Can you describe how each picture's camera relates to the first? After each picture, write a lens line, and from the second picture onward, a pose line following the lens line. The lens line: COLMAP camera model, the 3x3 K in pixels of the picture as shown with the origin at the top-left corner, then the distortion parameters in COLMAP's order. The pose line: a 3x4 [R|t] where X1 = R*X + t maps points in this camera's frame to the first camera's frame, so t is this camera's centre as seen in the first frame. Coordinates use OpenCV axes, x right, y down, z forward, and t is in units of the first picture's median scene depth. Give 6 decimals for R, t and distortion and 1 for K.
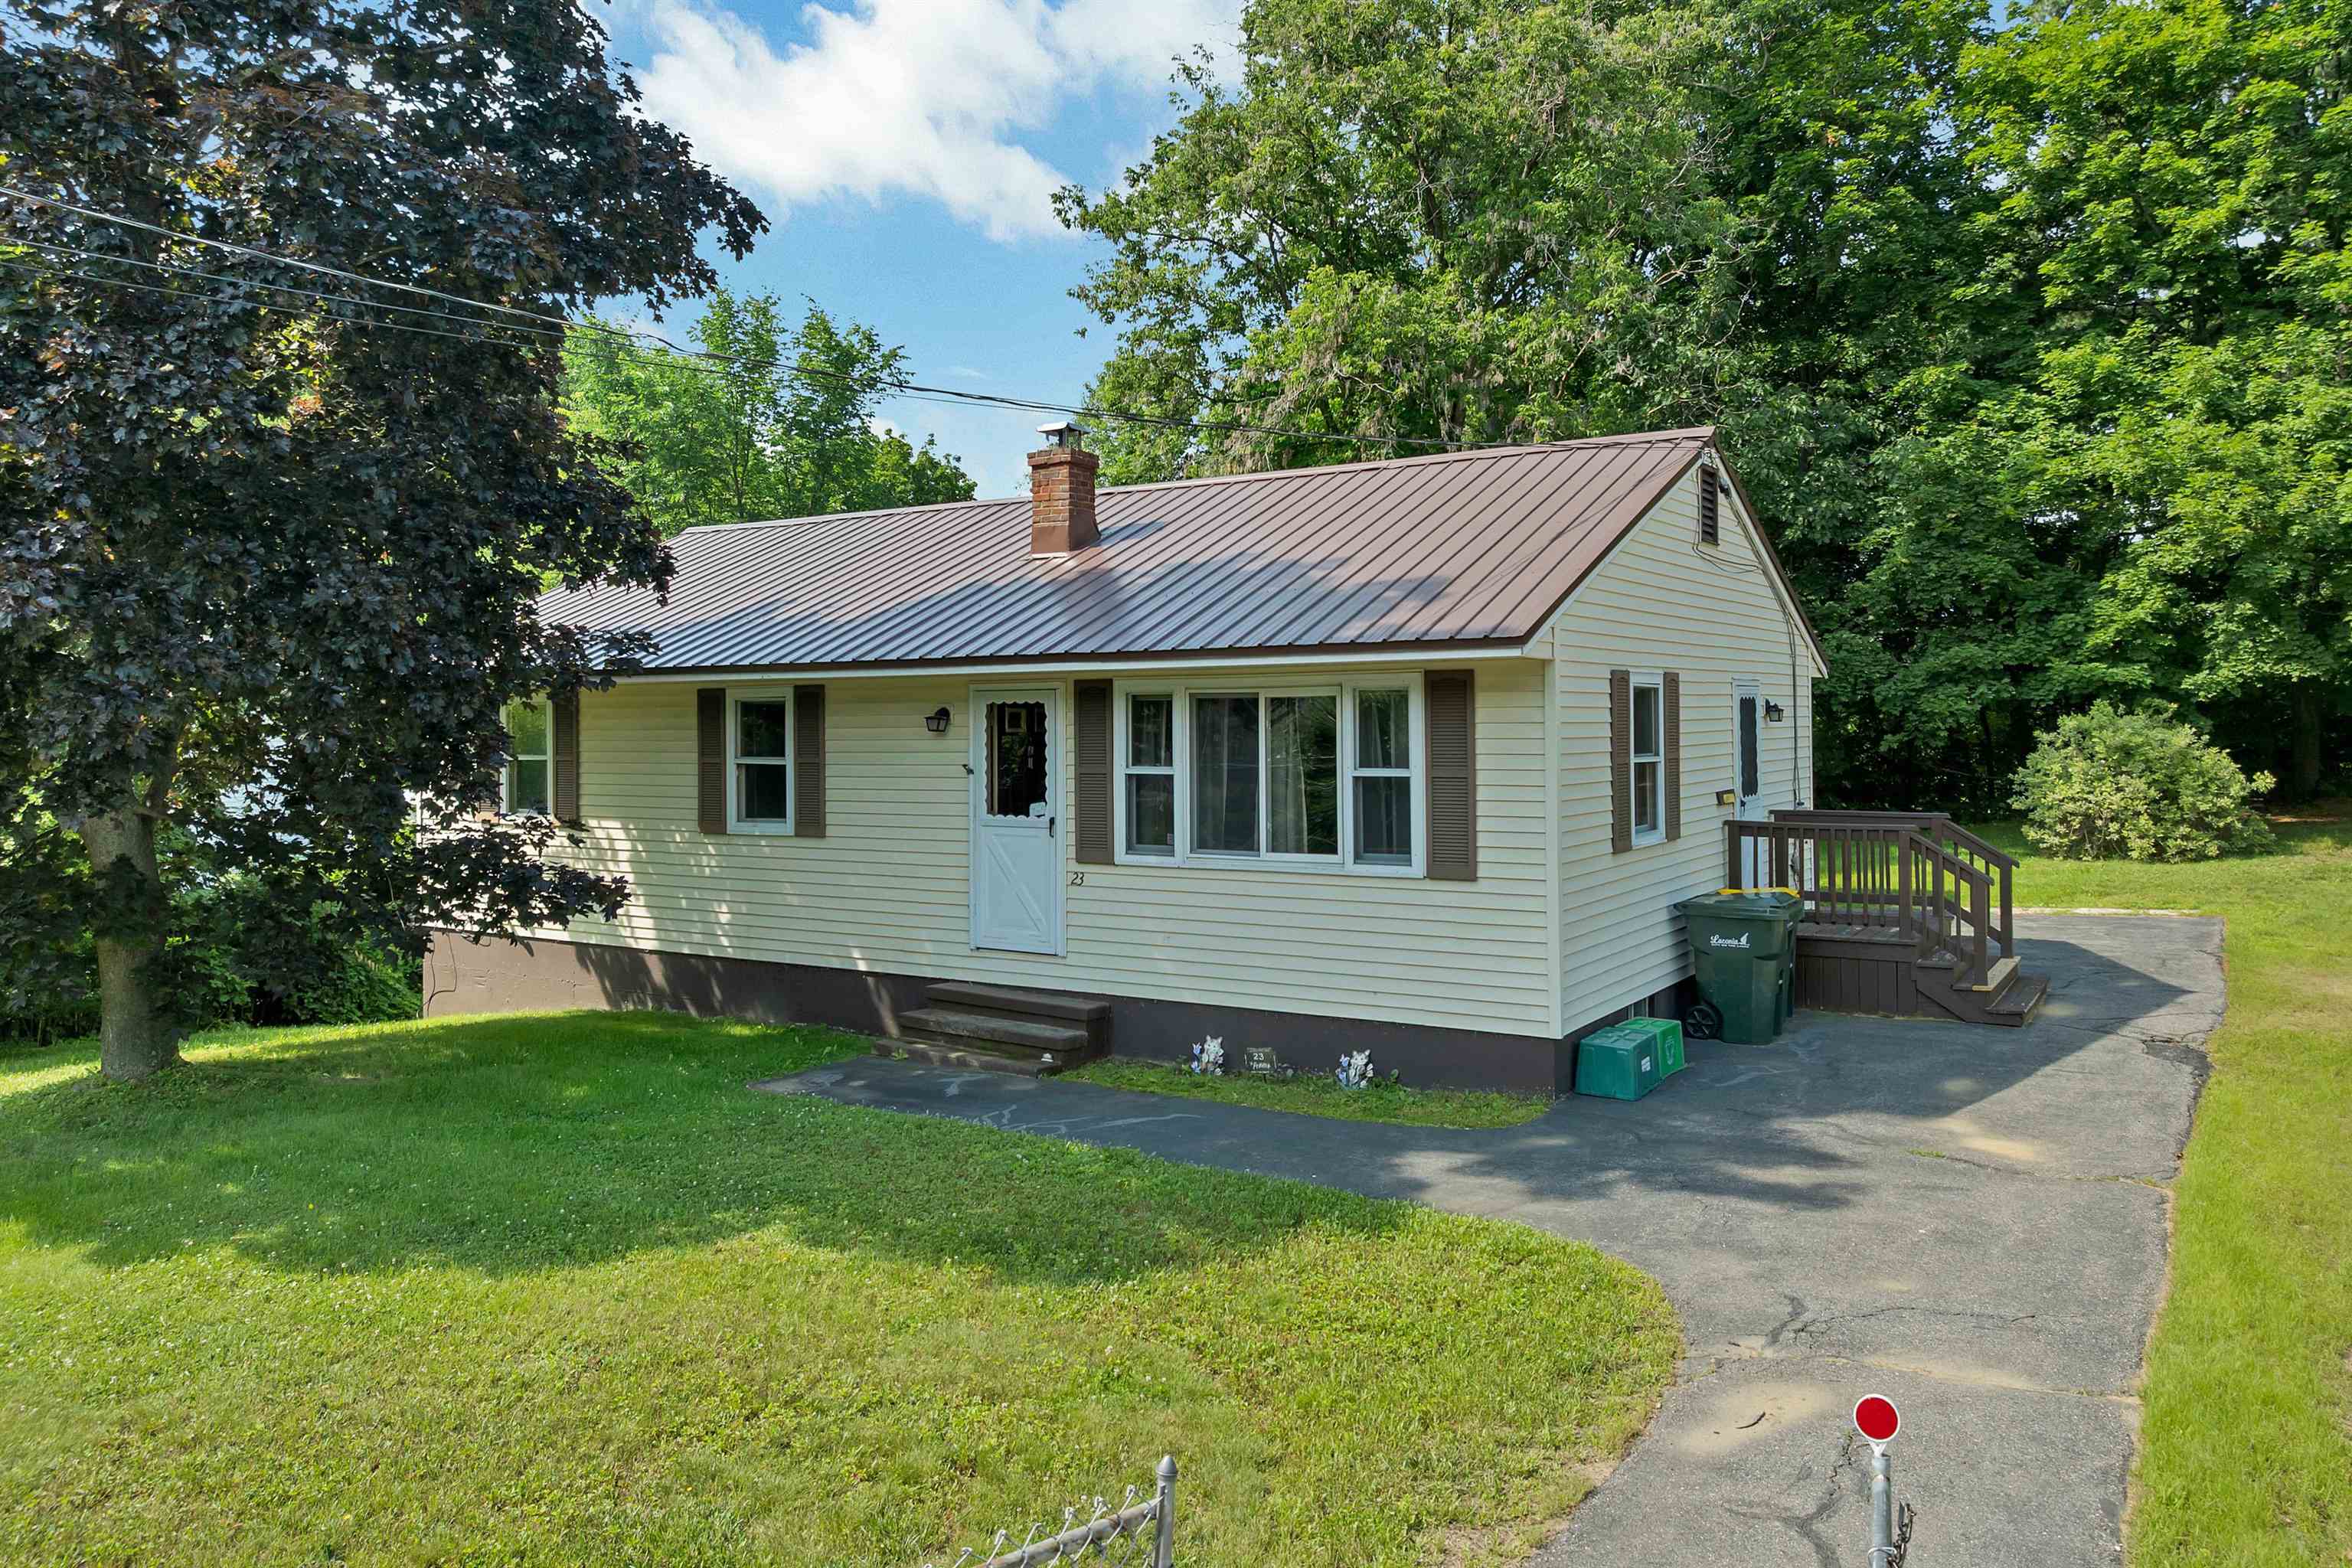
lens RADIAL K [[1674.7, 0, 1179.2], [0, 1674.7, 696.7], [0, 0, 1]] dist [-0.040524, 0.005081]
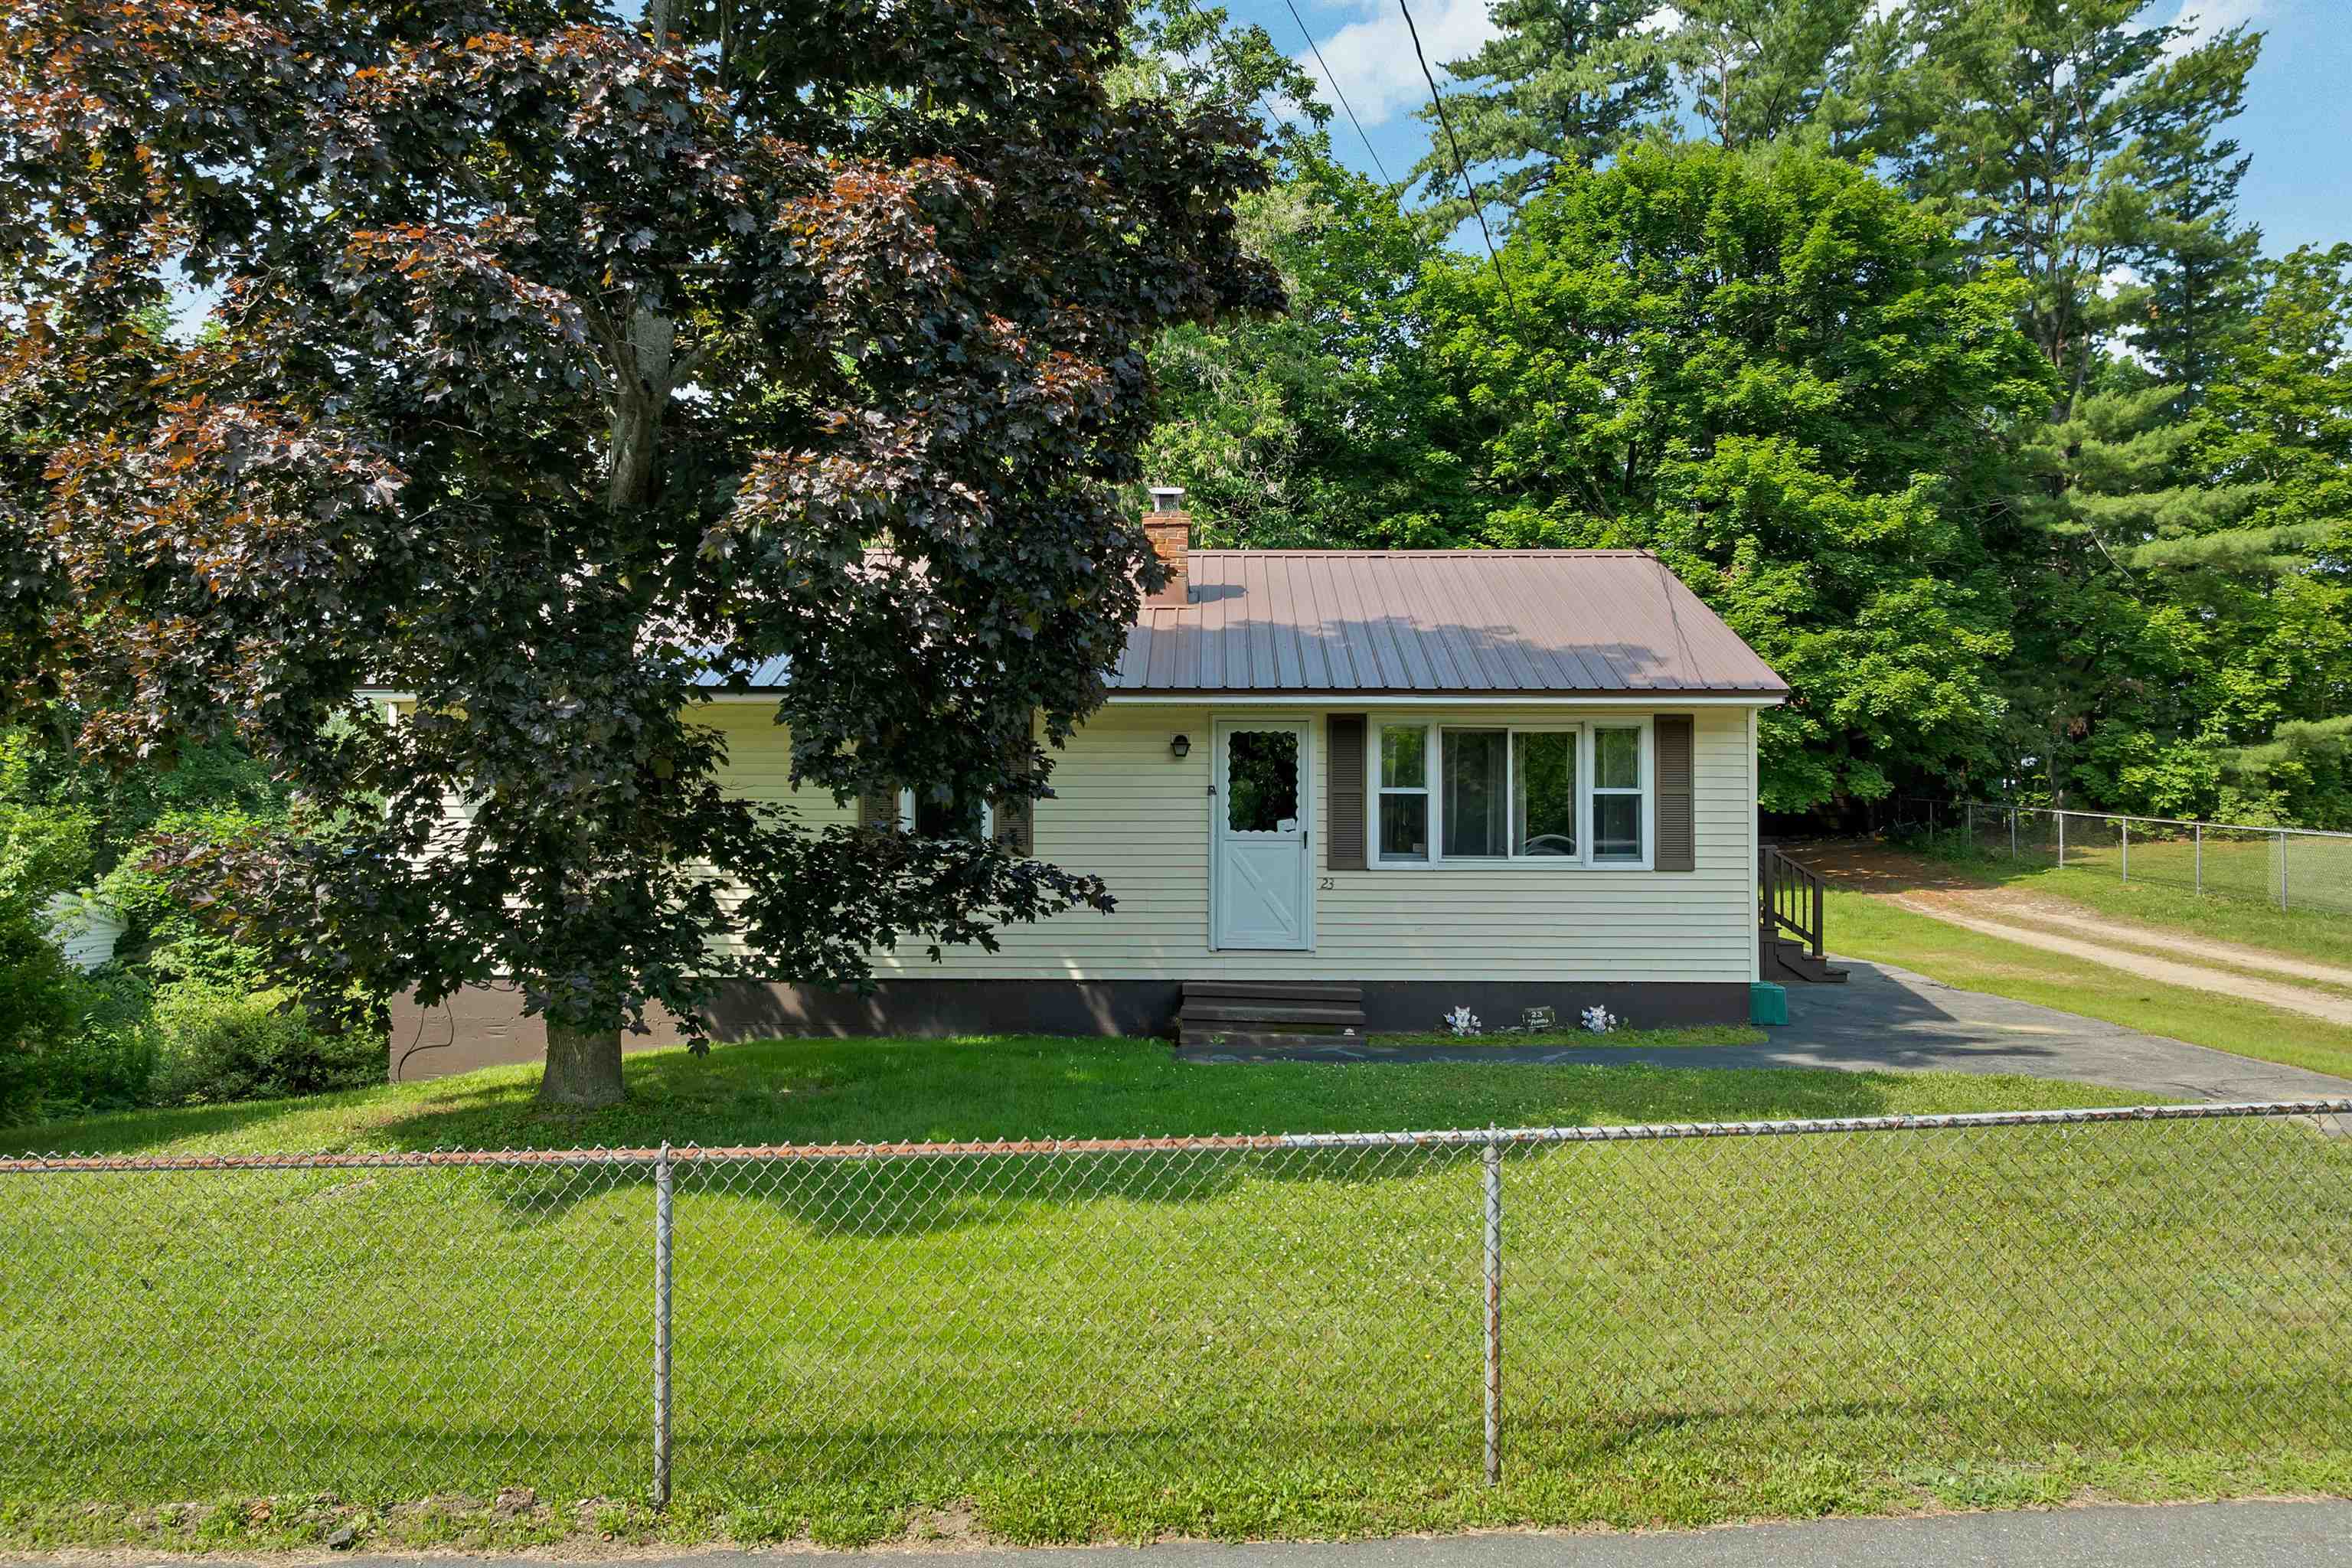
lens RADIAL K [[1670.1, 0, 1186.2], [0, 1670.1, 704.0], [0, 0, 1]] dist [-0.034099, -0.004563]
pose [[0.857399, 0.048946, 0.512319, -0.760731], [-0.020104, 0.997893, -0.061693, 0.058656], [-0.514259, 0.042596, 0.856576, 0.048529]]
